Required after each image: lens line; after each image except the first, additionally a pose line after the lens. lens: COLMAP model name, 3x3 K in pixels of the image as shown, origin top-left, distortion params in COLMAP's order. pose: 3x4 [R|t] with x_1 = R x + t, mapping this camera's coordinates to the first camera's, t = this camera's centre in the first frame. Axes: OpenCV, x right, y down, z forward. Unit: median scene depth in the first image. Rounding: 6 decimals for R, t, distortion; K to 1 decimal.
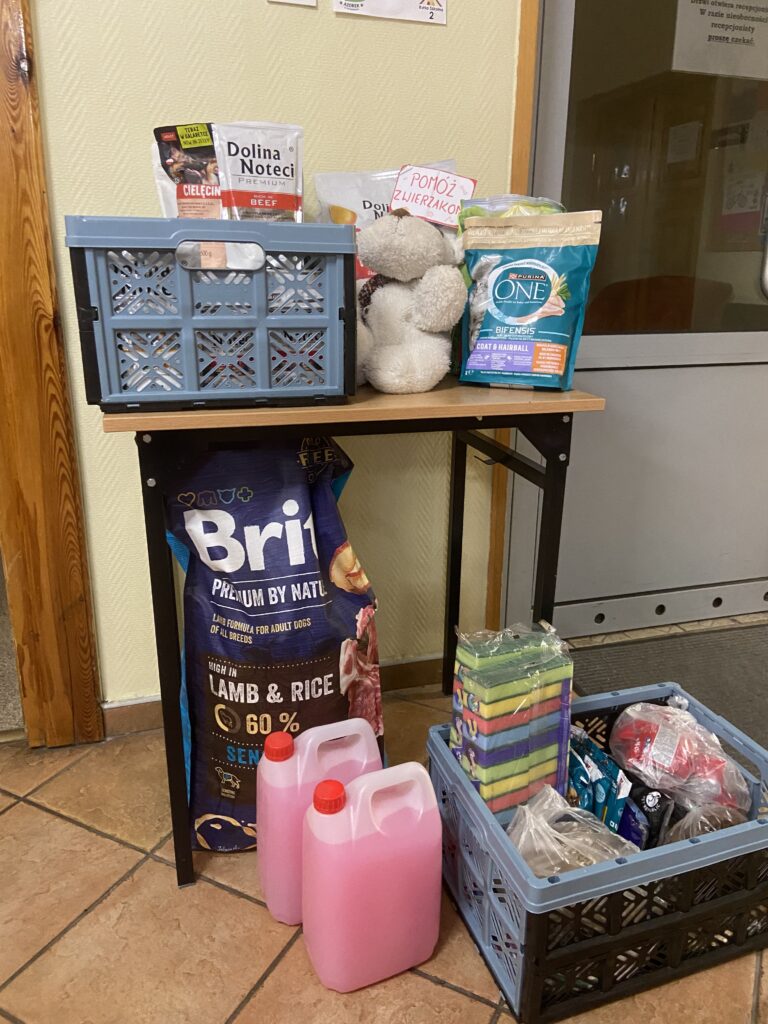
lens RADIAL K [[760.5, 0, 396.2], [0, 760.5, 503.1], [0, 0, 1]] dist [0.117974, -0.152864]
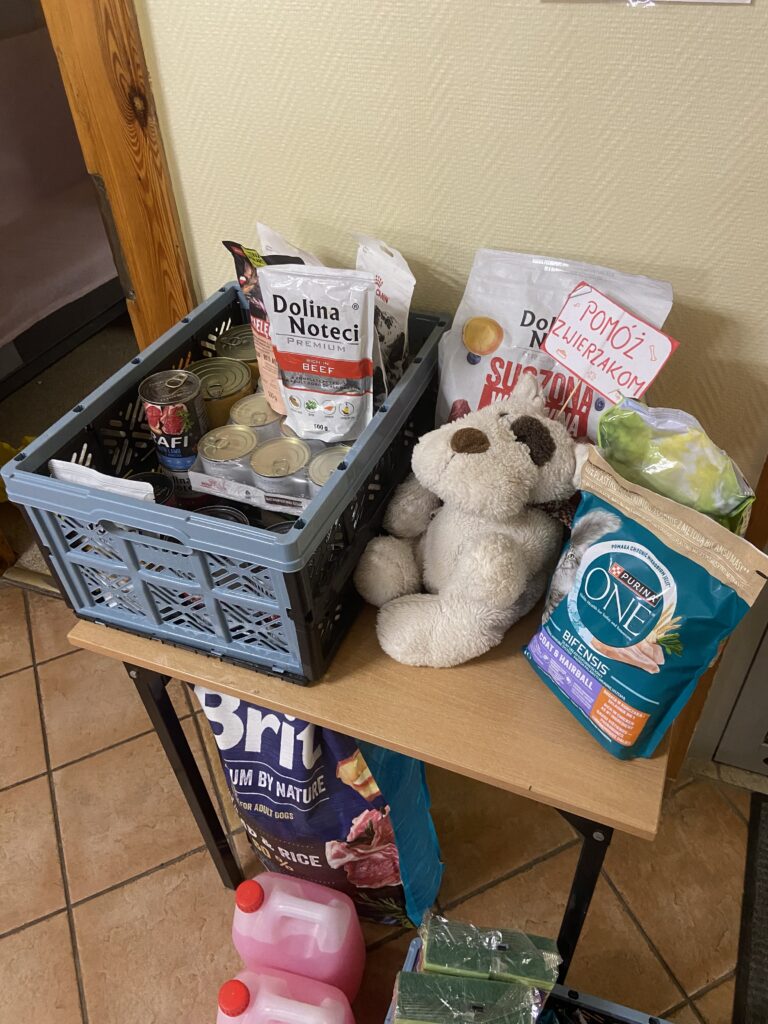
lens RADIAL K [[760.5, 0, 396.2], [0, 760.5, 503.1], [0, 0, 1]] dist [0.117974, -0.152864]
pose [[0.788582, 0.369864, -0.491263, 0.308943], [-0.143909, 0.887709, 0.437337, -0.613900], [0.597854, -0.274178, 0.753258, 0.445160]]
